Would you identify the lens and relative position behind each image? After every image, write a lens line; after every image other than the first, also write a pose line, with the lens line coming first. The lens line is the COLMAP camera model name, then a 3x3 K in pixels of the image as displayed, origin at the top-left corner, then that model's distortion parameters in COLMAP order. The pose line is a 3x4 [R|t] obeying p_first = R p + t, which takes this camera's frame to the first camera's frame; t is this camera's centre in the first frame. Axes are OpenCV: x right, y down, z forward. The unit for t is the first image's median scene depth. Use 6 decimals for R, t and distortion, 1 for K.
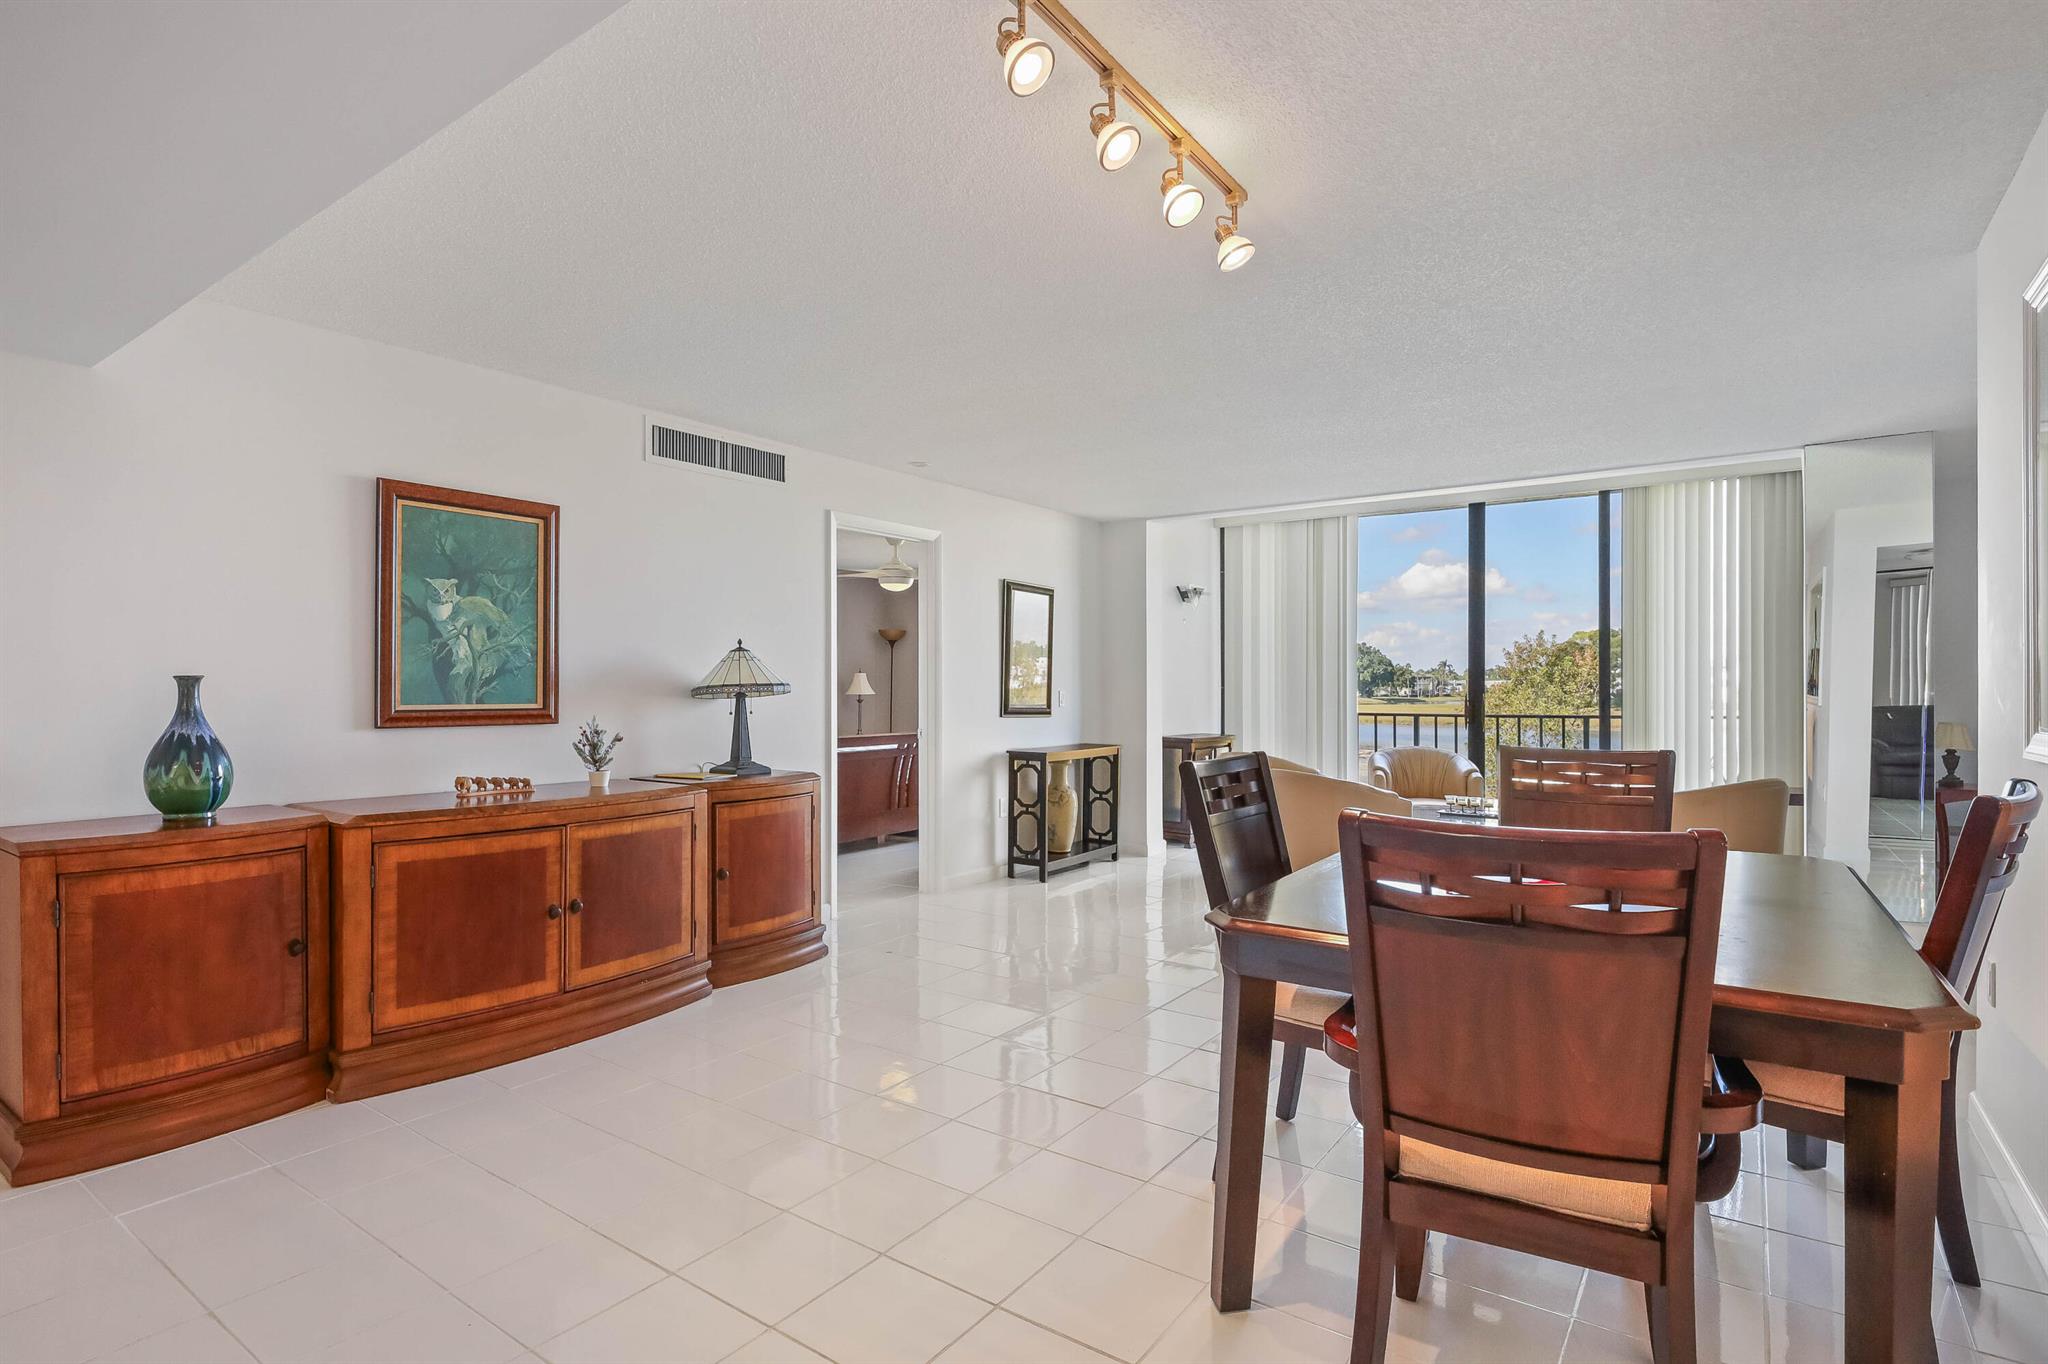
lens RADIAL K [[1009.2, 0, 1012.4], [0, 1009.2, 698.0], [0, 0, 1]] dist [-0.005776, -0.000583]
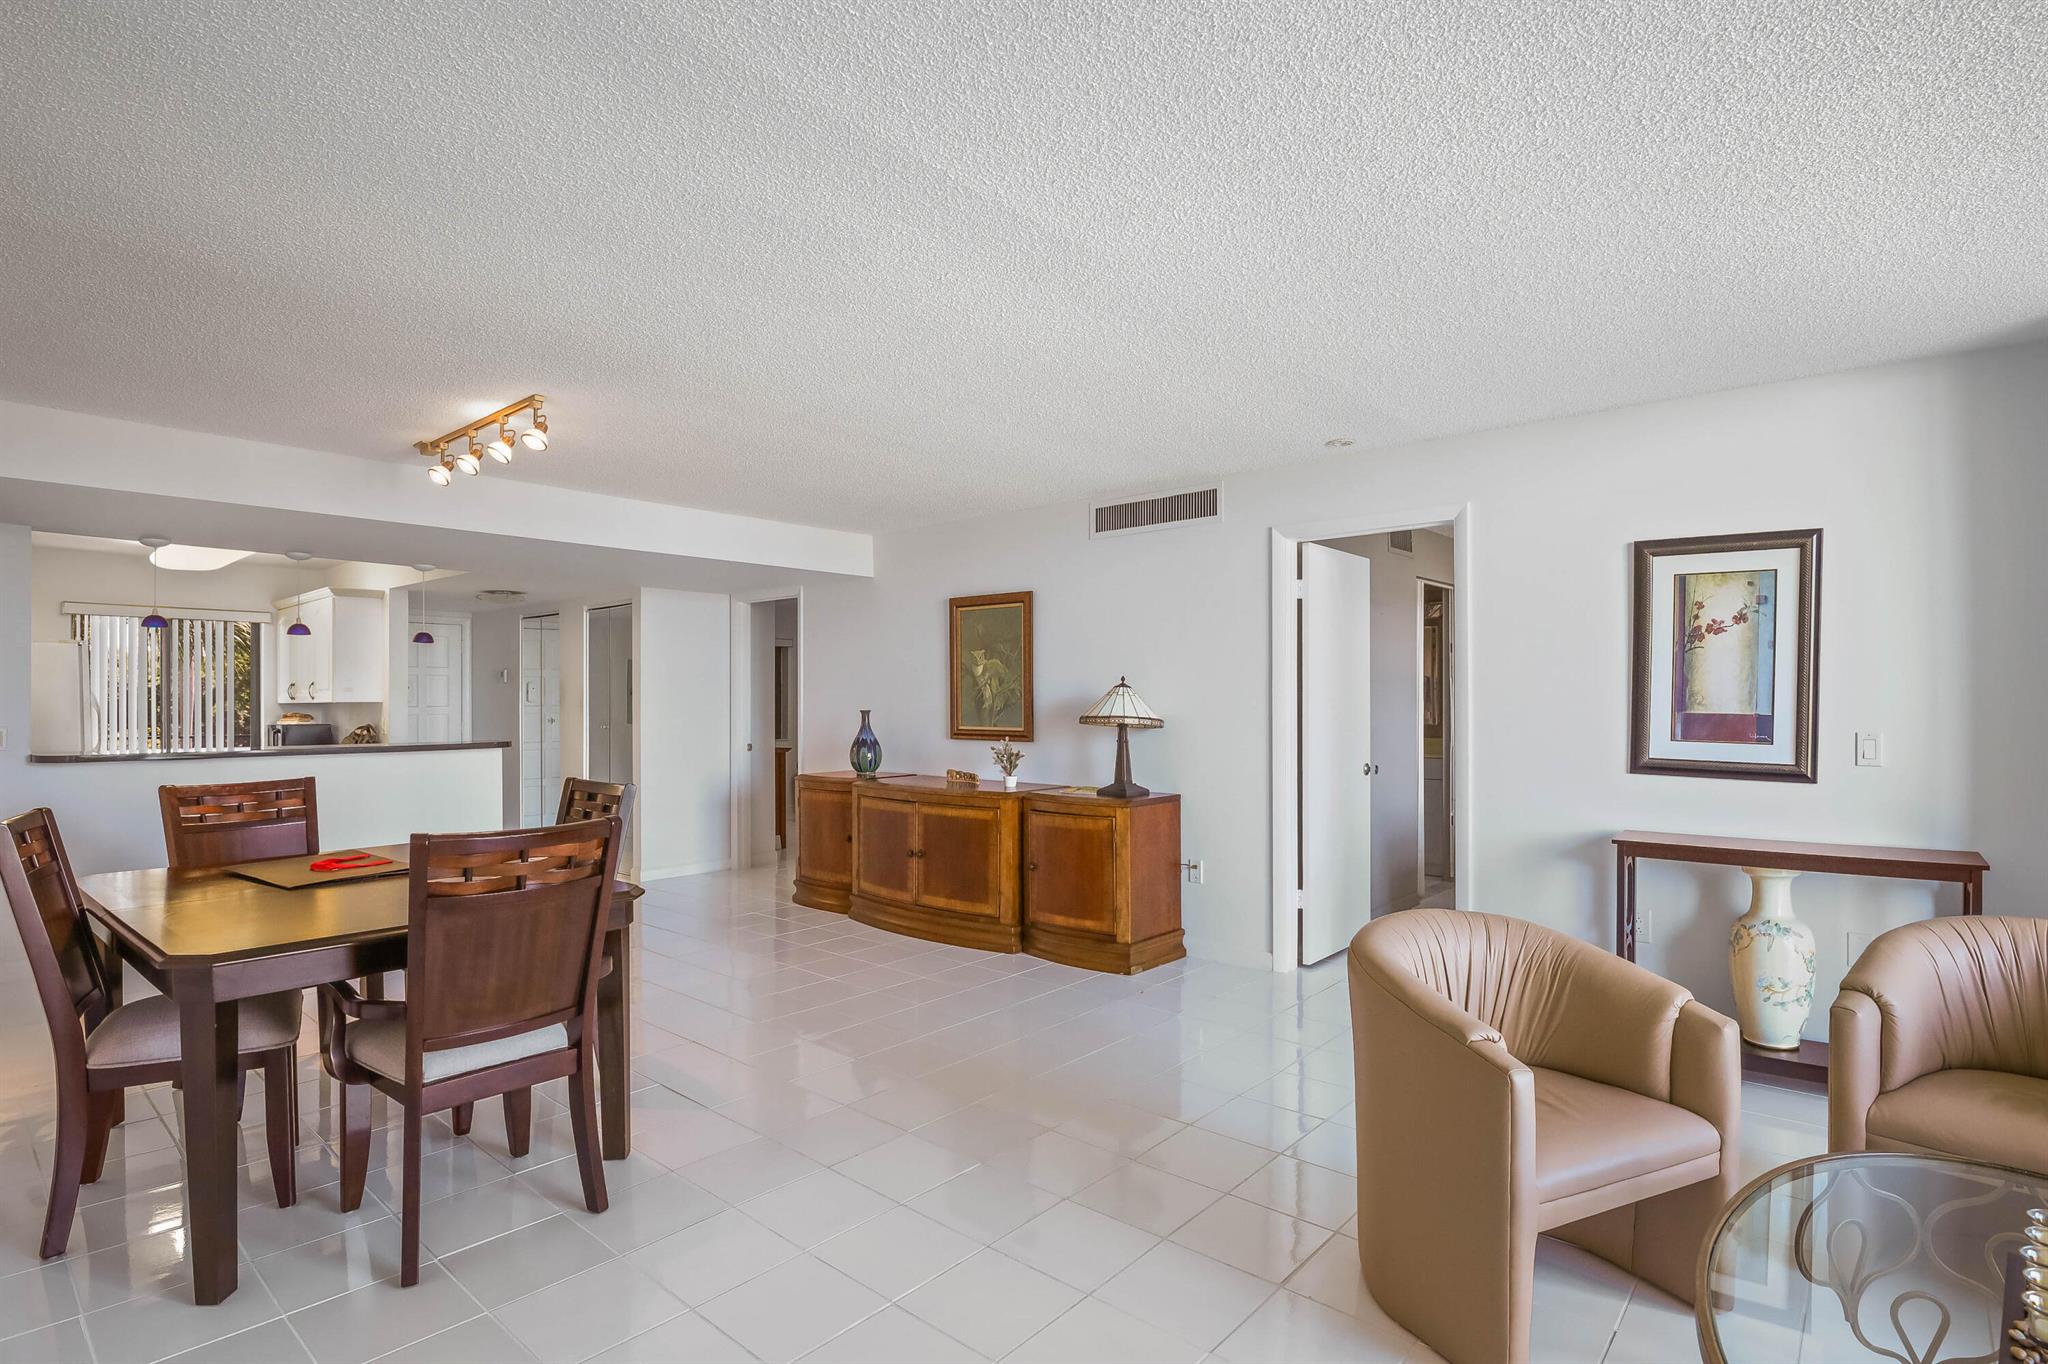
lens RADIAL K [[1033.2, 0, 1012.6], [0, 1033.2, 702.6], [0, 0, 1]] dist [-0.002692, 0.001748]
pose [[-0.105059, 0.004289, -0.994457, 1.048929], [-0.007530, 0.999959, 0.005108, -0.039204], [0.994438, 0.008025, -0.105022, 1.159527]]
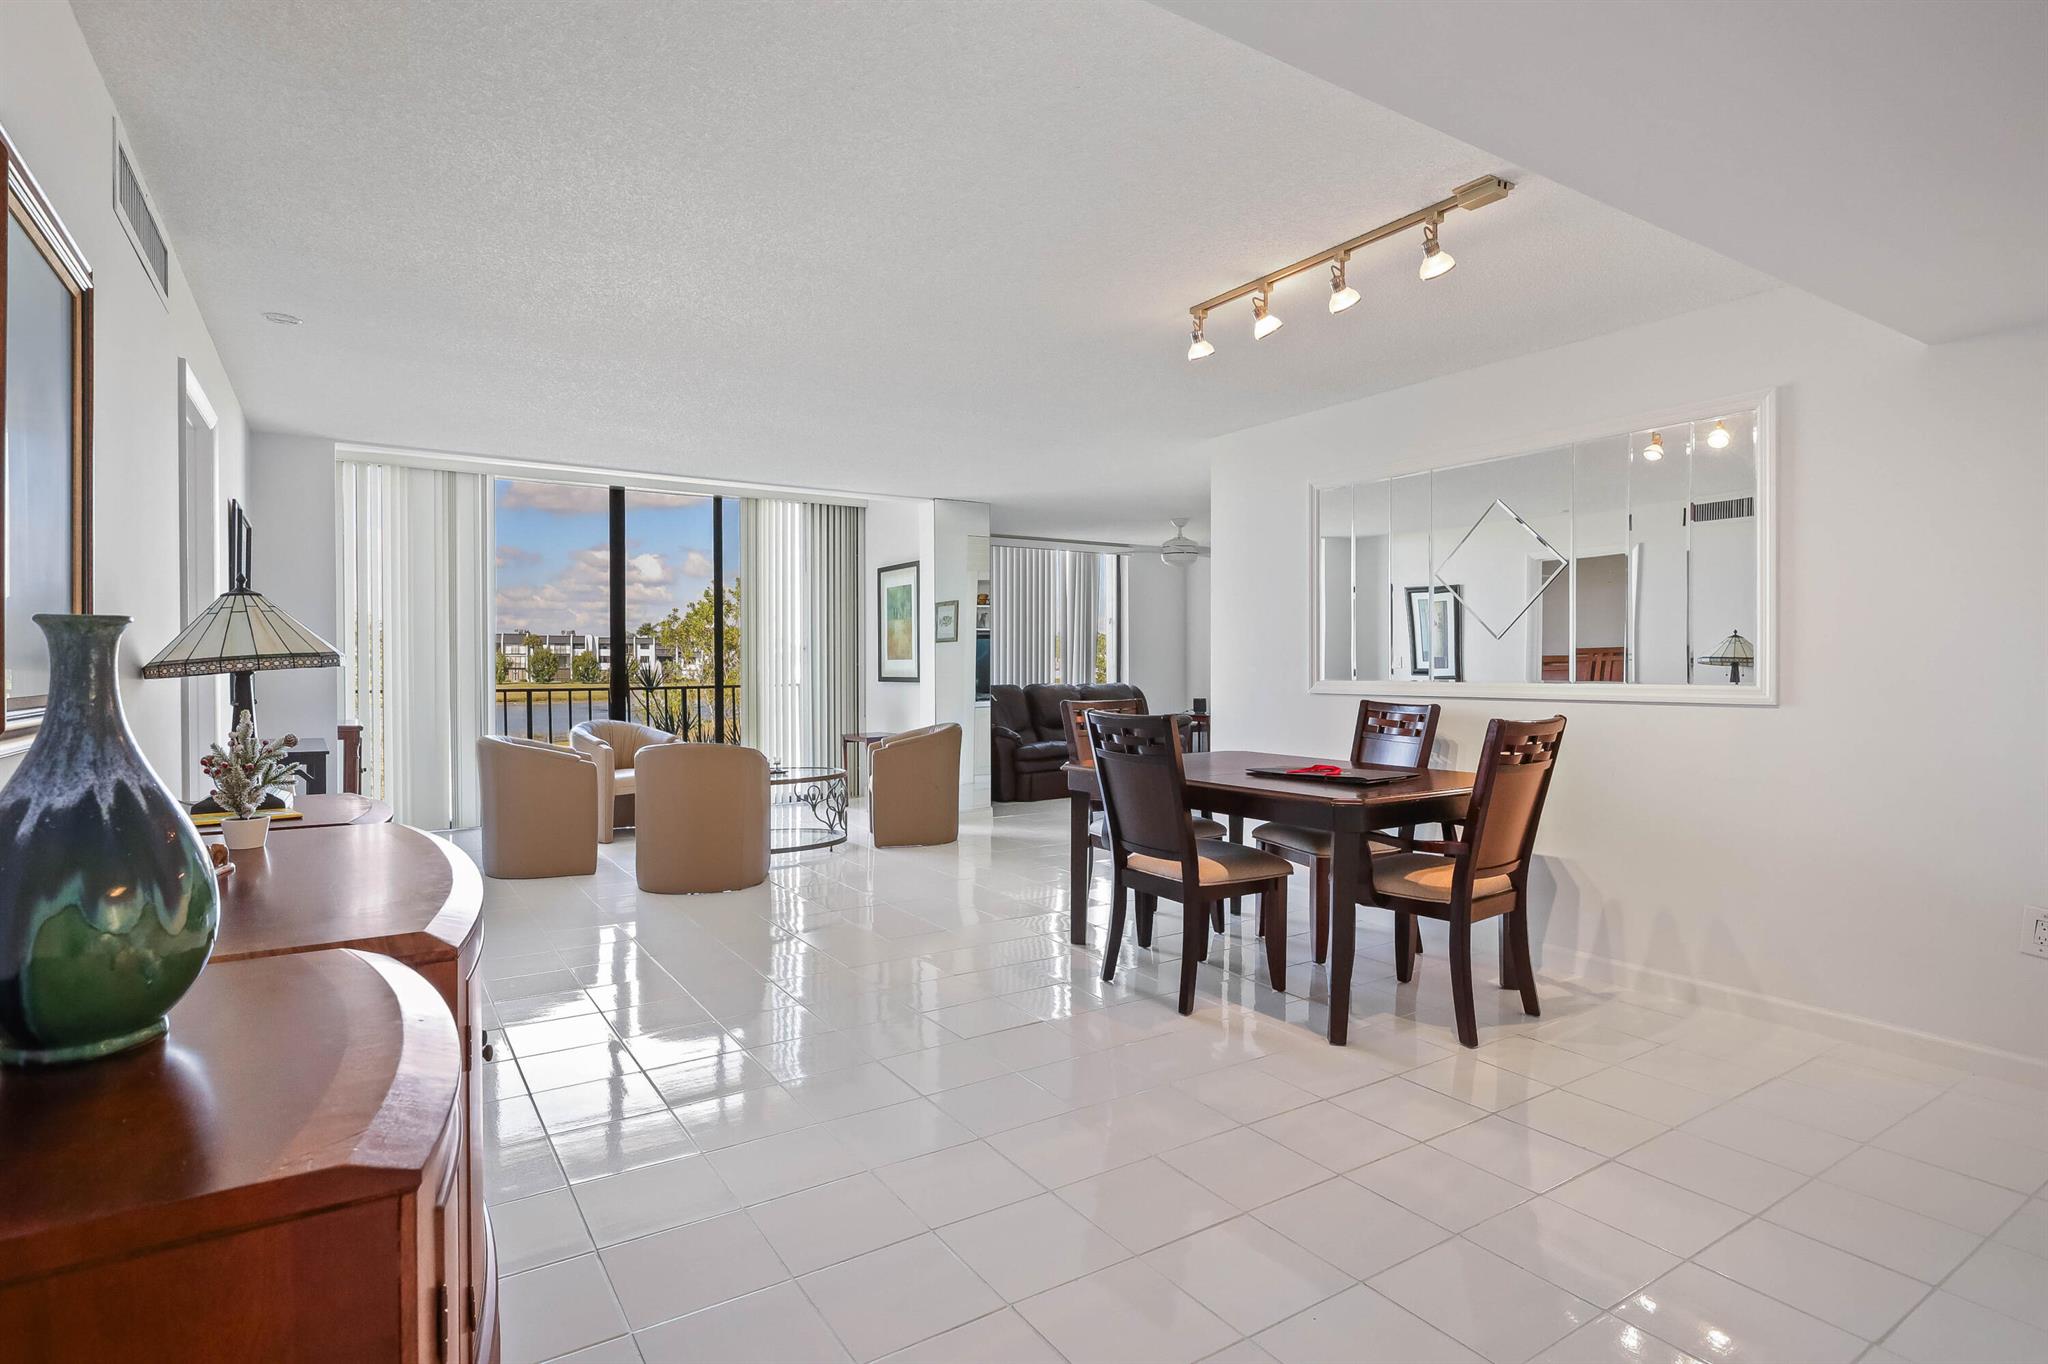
lens RADIAL K [[1033.2, 0, 1031.8], [0, 1033.2, 689.9], [0, 0, 1]] dist [-0.002692, 0.001748]
pose [[0.319602, -0.026170, 0.947190, -0.781935], [0.011530, 0.999652, 0.023729, -0.002428], [-0.947482, 0.003337, 0.319793, 0.439616]]
